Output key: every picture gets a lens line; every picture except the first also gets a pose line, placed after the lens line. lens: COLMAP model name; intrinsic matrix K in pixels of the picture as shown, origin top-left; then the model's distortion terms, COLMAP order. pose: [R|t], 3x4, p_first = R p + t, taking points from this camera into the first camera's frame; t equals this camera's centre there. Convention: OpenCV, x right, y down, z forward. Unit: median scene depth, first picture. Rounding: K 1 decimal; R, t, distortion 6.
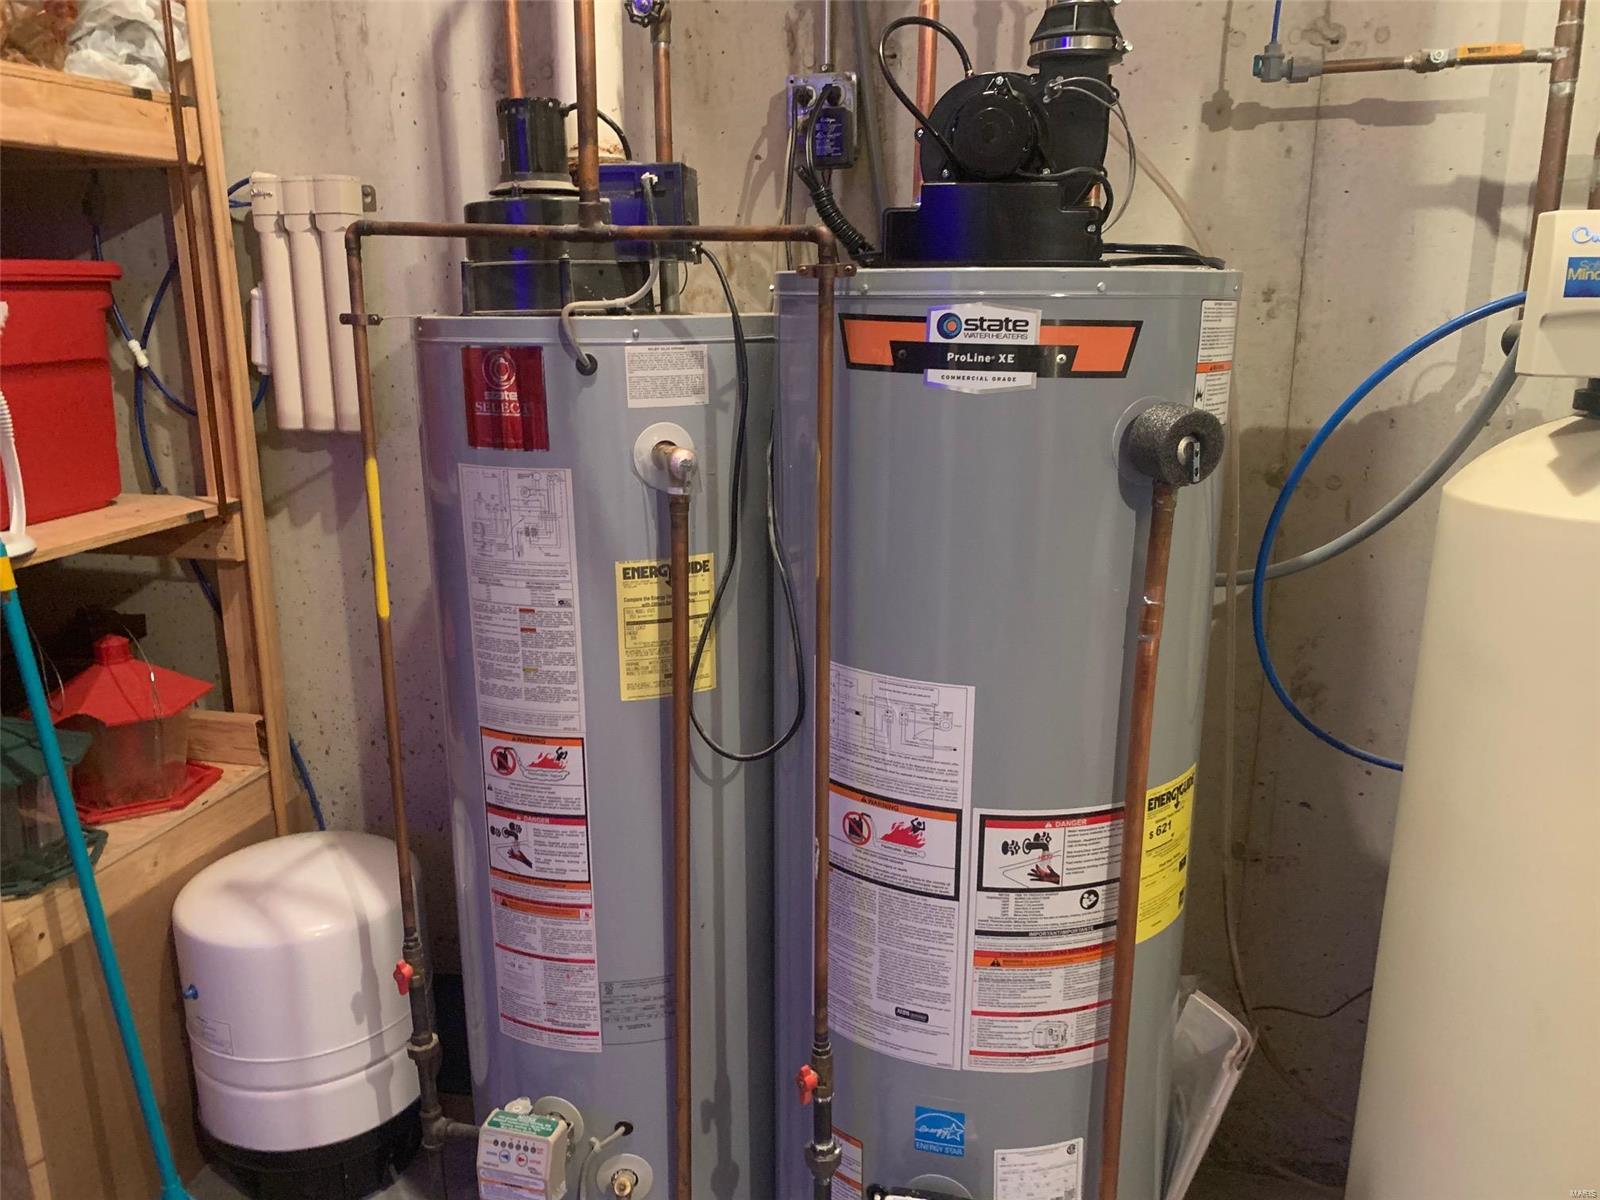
lens RADIAL K [[1248.9, 0, 798.6], [0, 1248.9, 609.5], [0, 0, 1]] dist [0.010015, 0.004068]
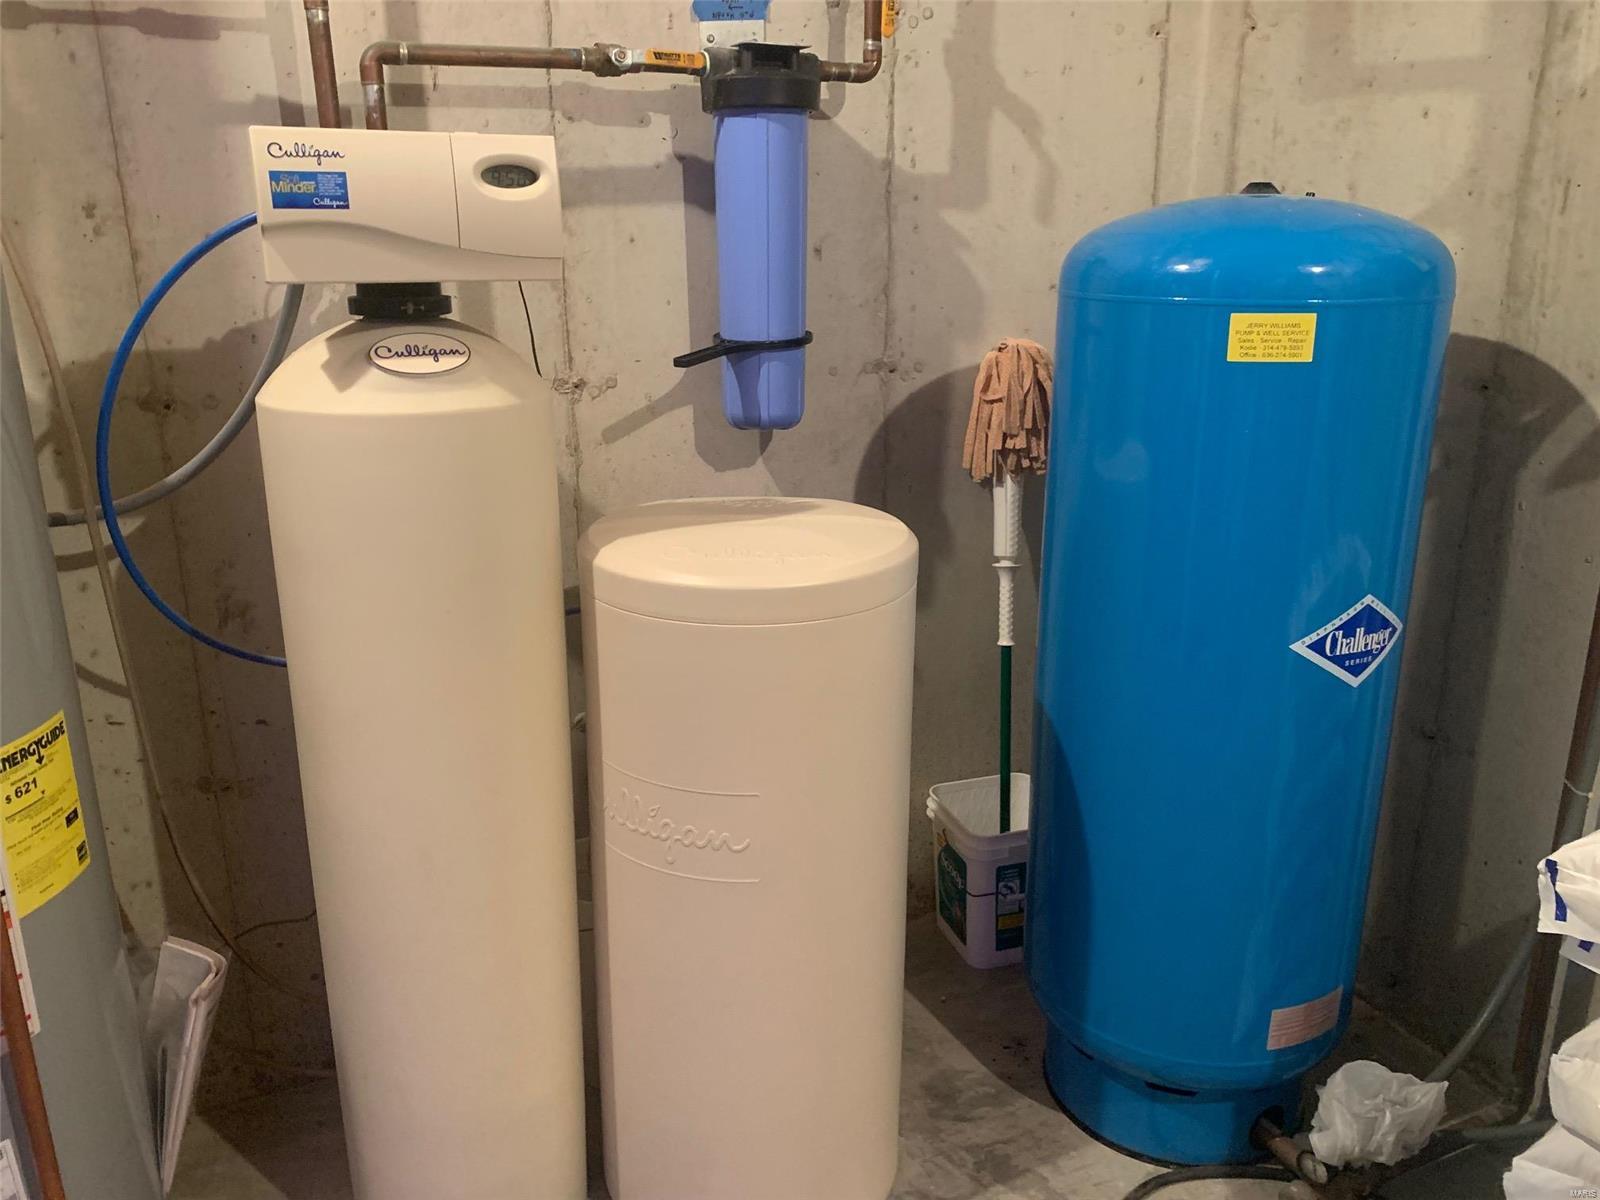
lens RADIAL K [[1248.9, 0, 801.4], [0, 1248.9, 588.3], [0, 0, 1]] dist [0.010015, 0.004068]
pose [[0.779202, -0.181372, 0.599957, 0.179019], [0.159050, 0.983102, 0.090631, 0.031087], [-0.606257, 0.024803, 0.794882, -0.080023]]
